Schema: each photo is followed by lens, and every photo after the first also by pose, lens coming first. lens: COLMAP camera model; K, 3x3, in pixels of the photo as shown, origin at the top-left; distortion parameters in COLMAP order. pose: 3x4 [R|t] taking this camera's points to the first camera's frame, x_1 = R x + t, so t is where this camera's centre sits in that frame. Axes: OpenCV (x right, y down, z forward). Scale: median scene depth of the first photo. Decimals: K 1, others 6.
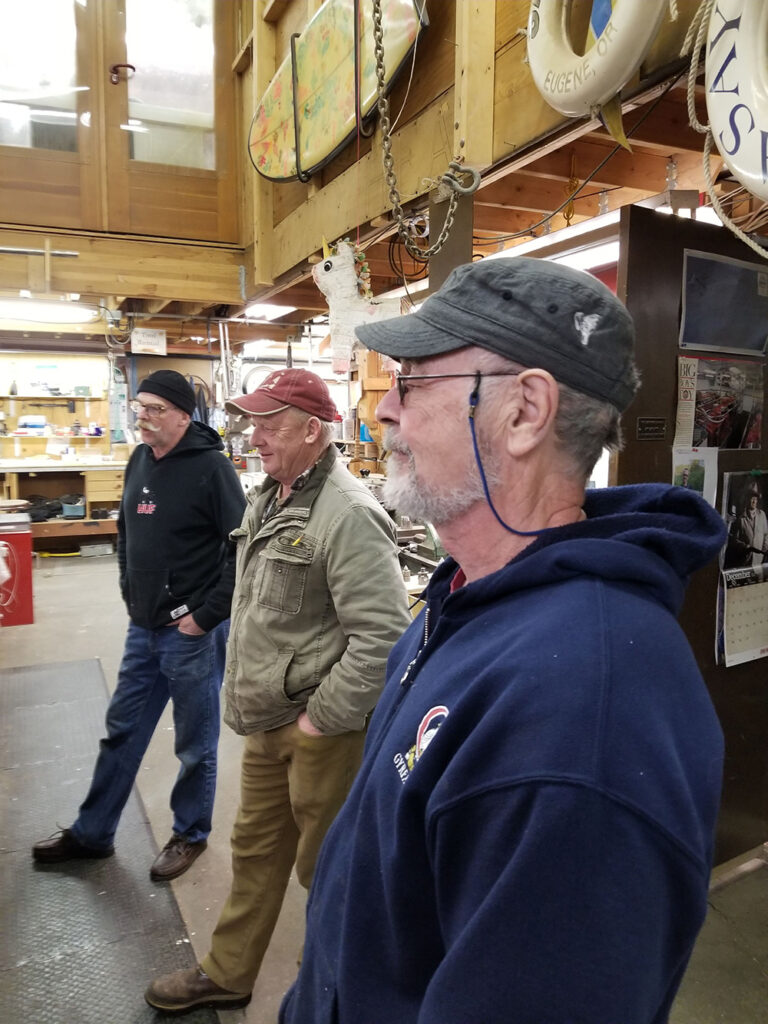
lens RADIAL K [[806.5, 0, 386.4], [0, 806.5, 518.1], [0, 0, 1]] dist [0.103236, -0.002213]
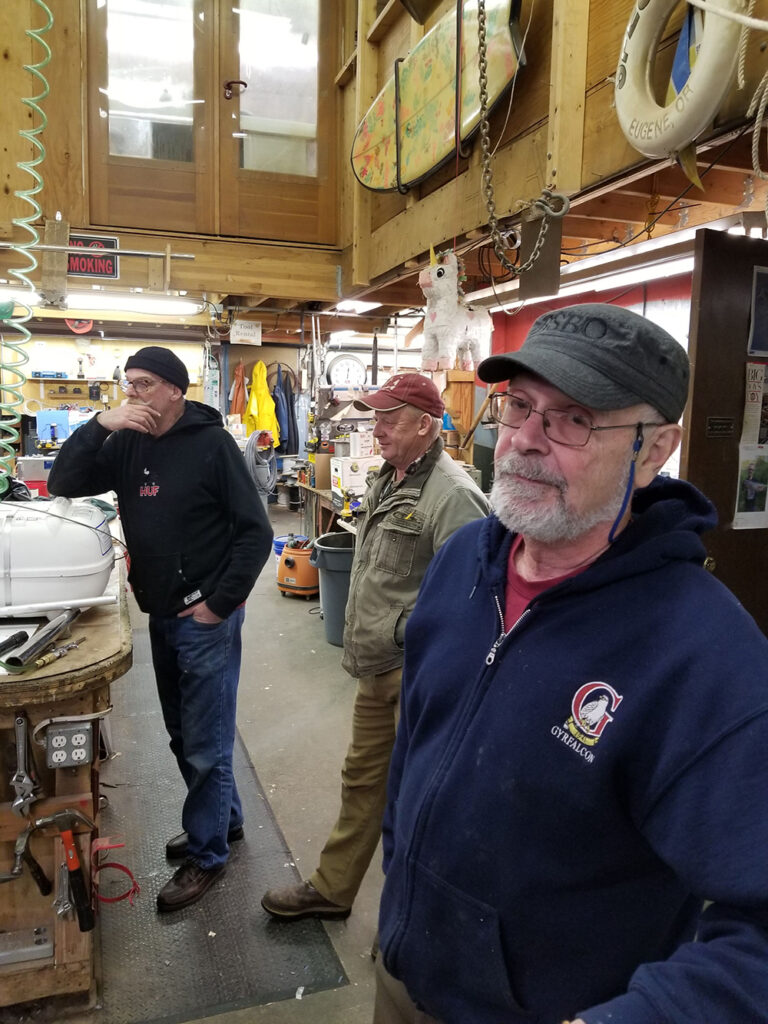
lens RADIAL K [[806.5, 0, 395.1], [0, 806.5, 493.6], [0, 0, 1]] dist [0.103236, -0.002213]
pose [[0.996536, 0.026422, -0.078851, -0.024128], [-0.027471, 0.999548, -0.012250, 0.006920], [0.078492, 0.014374, 0.996811, -0.134390]]
